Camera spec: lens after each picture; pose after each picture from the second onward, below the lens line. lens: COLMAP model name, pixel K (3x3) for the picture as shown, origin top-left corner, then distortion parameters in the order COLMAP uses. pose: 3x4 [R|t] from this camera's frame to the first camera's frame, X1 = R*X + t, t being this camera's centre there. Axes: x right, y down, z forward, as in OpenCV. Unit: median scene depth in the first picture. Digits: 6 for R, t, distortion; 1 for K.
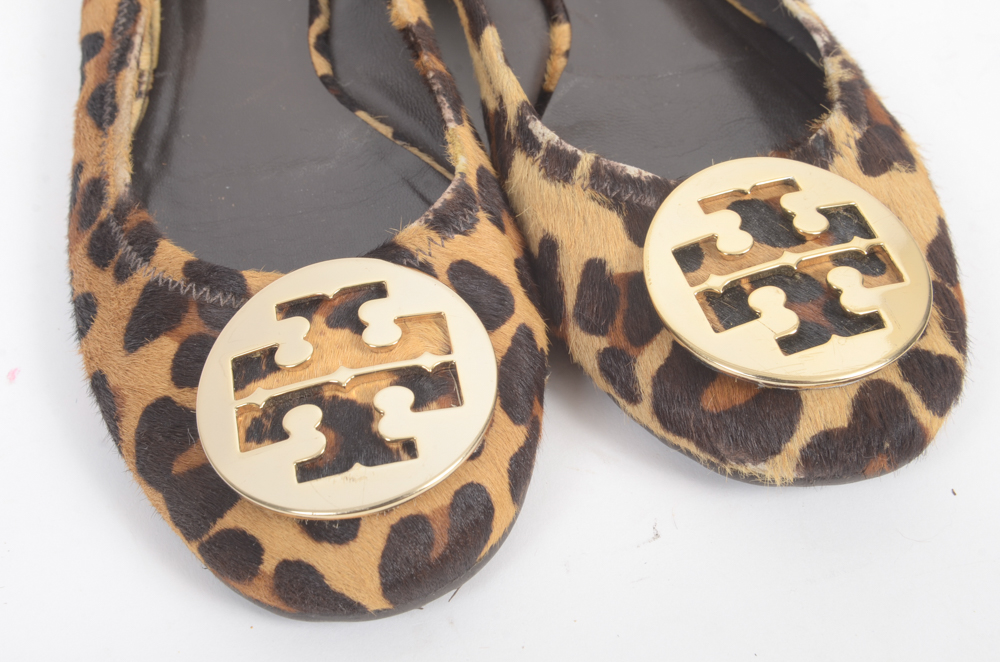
lens RADIAL K [[1472.4, 0, 500.0], [0, 1472.4, 331.0], [0, 0, 1]] dist [0.010978, 0.054482]
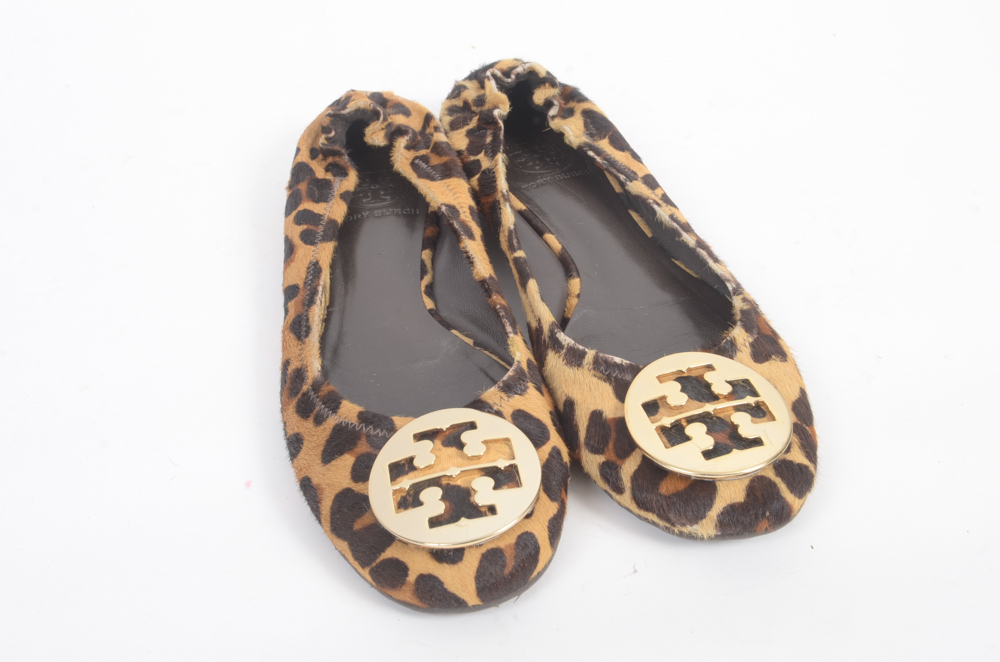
lens RADIAL K [[1308.2, 0, 500.0], [0, 1308.2, 331.0], [0, 0, 1]] dist [0.012505, -0.000020]
pose [[0.999893, -0.004403, -0.013963, -0.026281], [0.001878, 0.984402, -0.175924, 0.129665], [0.014520, 0.175879, 0.984305, -0.521344]]
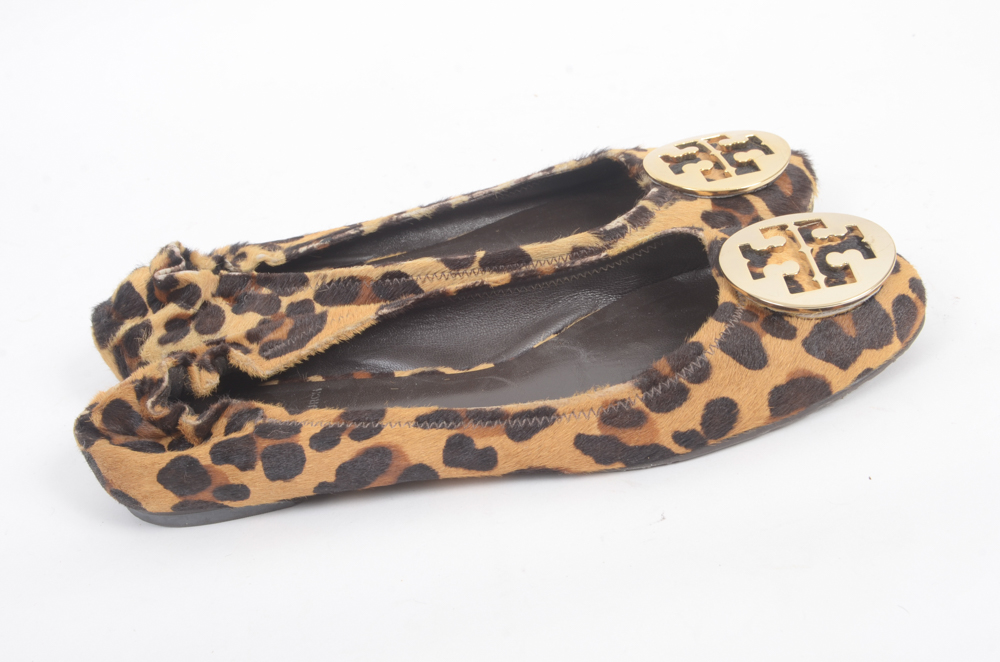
lens RADIAL K [[1308.2, 0, 500.0], [0, 1308.2, 331.0], [0, 0, 1]] dist [0.012505, -0.000020]
pose [[0.119266, -0.522606, 0.844191, -1.430472], [0.881775, 0.446553, 0.151868, -0.457879], [-0.456343, 0.726273, 0.514080, 0.390949]]
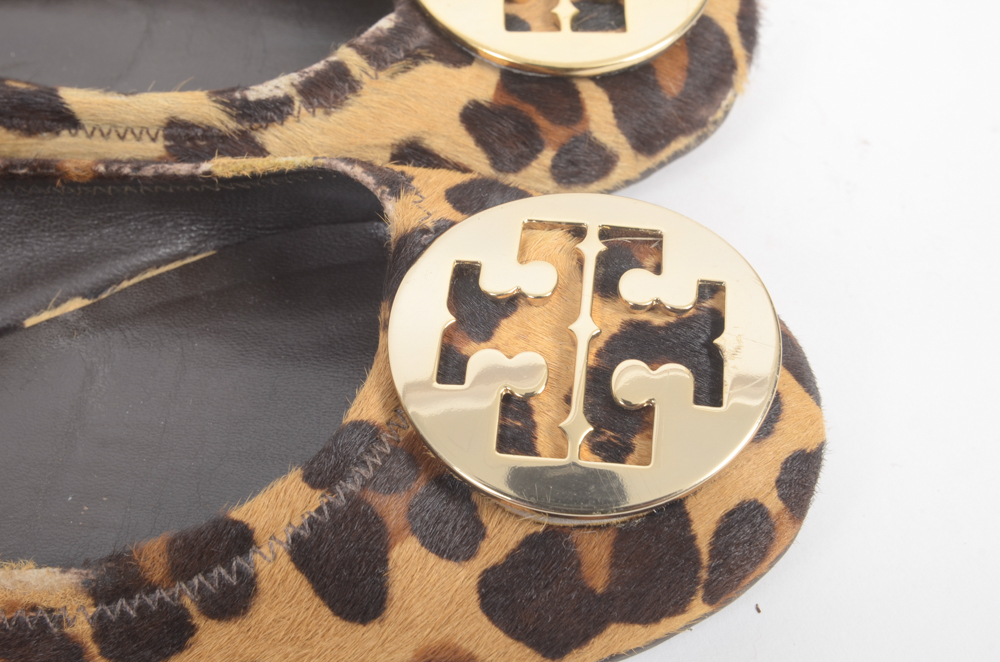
lens RADIAL K [[1415.5, 0, 544.1], [0, 1415.5, 398.9], [0, 0, 1]] dist [-0.005600, -0.084803]
pose [[0.276694, -0.761127, 0.586622, -0.538185], [0.758148, 0.548002, 0.353419, -0.214044], [-0.590467, 0.346958, 0.728676, 0.441269]]
